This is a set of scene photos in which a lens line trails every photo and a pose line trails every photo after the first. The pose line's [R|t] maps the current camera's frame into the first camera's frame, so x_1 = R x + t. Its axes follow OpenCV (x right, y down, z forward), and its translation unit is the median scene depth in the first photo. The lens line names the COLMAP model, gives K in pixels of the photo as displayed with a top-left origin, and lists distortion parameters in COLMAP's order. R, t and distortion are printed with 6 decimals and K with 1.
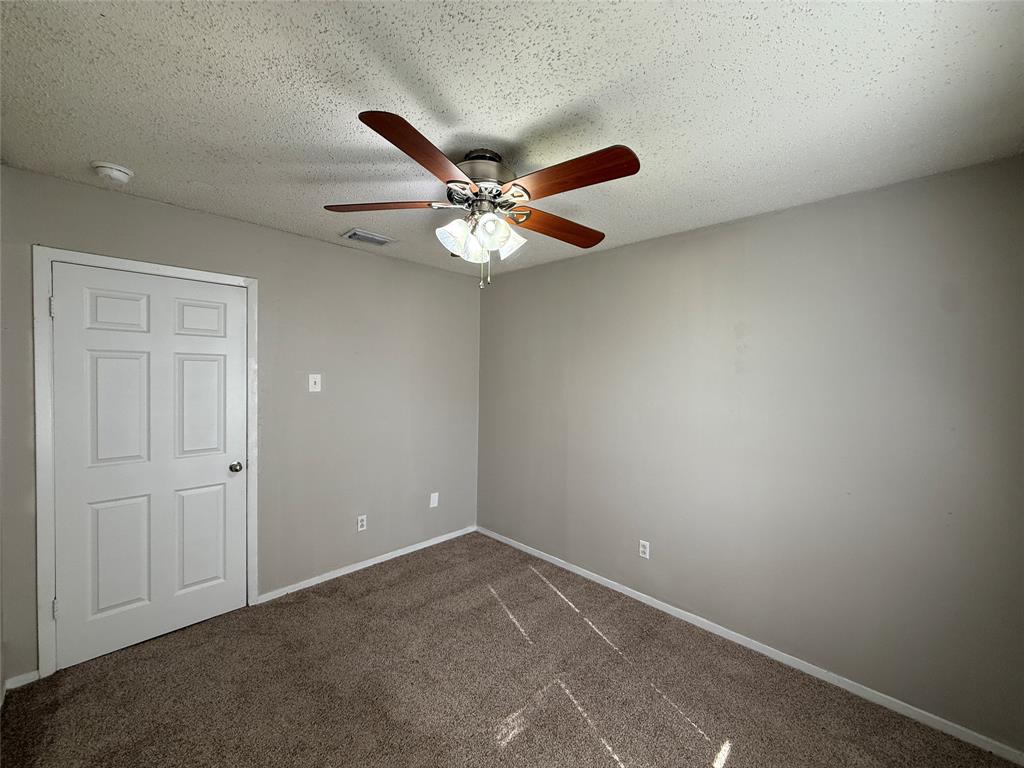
lens RADIAL K [[407.7, 0, 510.3], [0, 407.7, 382.4], [0, 0, 1]] dist [-0.002052, 0.000186]
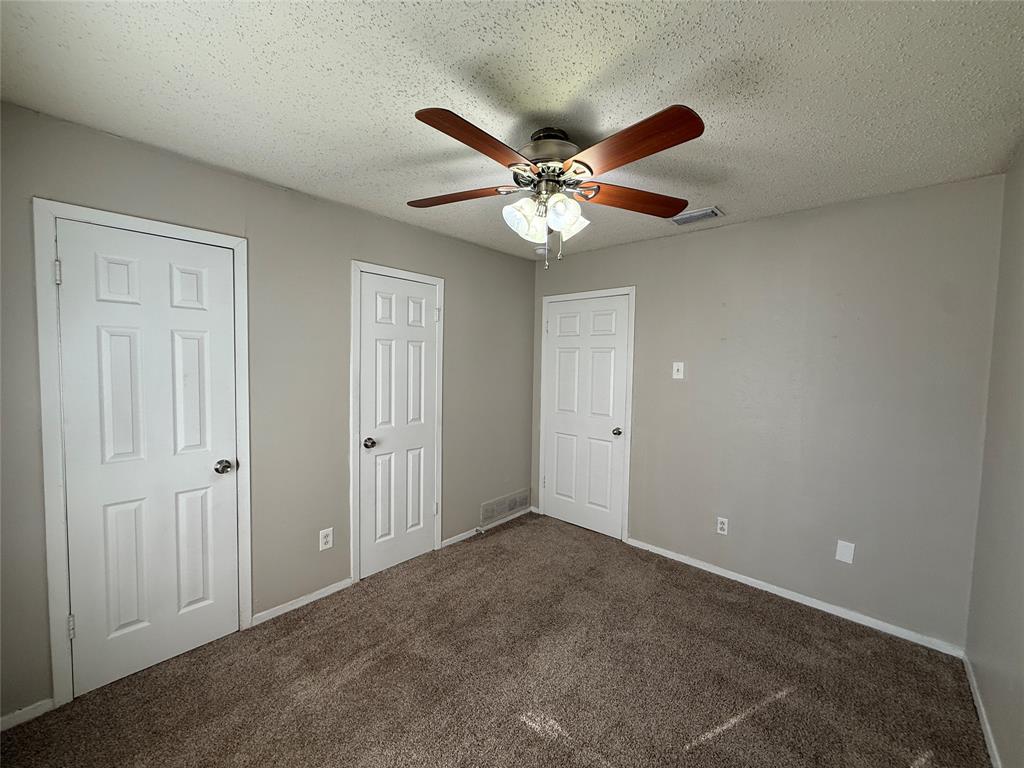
lens RADIAL K [[407.7, 0, 513.3], [0, 407.7, 383.3], [0, 0, 1]] dist [-0.002052, 0.000186]
pose [[0.040642, 0.043637, -0.998220, 0.605118], [-0.038906, 0.998357, 0.042059, 0.006986], [0.998416, 0.037127, 0.042273, 0.567345]]
